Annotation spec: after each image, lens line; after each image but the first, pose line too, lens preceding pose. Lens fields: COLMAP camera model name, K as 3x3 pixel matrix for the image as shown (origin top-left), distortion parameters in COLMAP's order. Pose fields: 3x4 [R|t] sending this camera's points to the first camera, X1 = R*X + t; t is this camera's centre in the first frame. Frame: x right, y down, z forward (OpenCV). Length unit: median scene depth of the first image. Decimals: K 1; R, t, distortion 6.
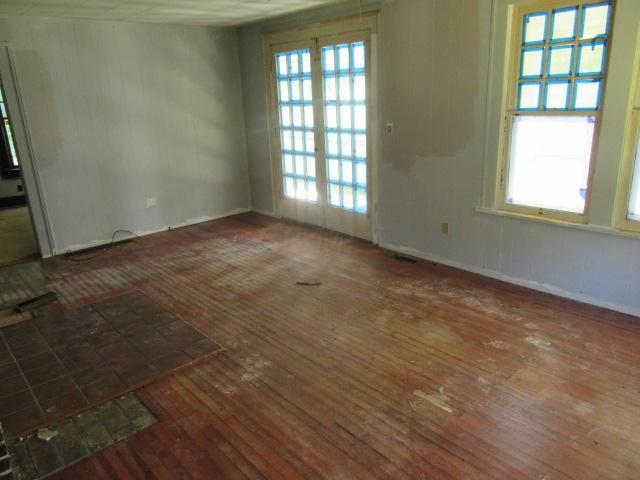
lens RADIAL K [[480.4, 0, 321.4], [0, 480.4, 242.3], [0, 0, 1]] dist [0.007581, 0.003867]
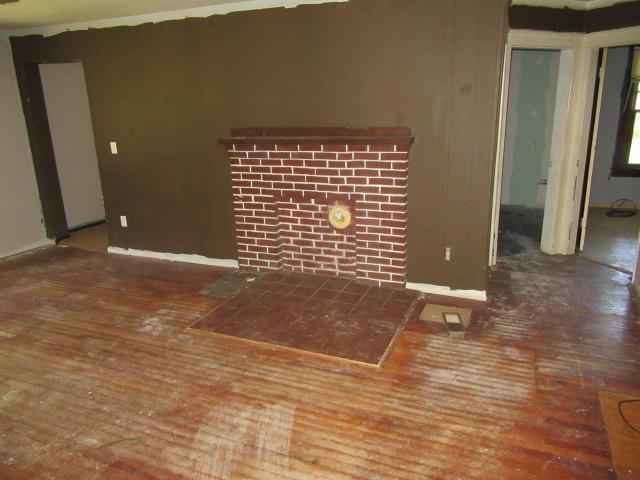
lens RADIAL K [[480.4, 0, 321.4], [0, 480.4, 242.3], [0, 0, 1]] dist [0.007581, 0.003867]
pose [[-0.901876, 0.175791, -0.394609, -0.062188], [-0.070722, 0.841053, 0.536310, -0.463939], [0.426166, 0.511593, -0.746093, 1.513031]]
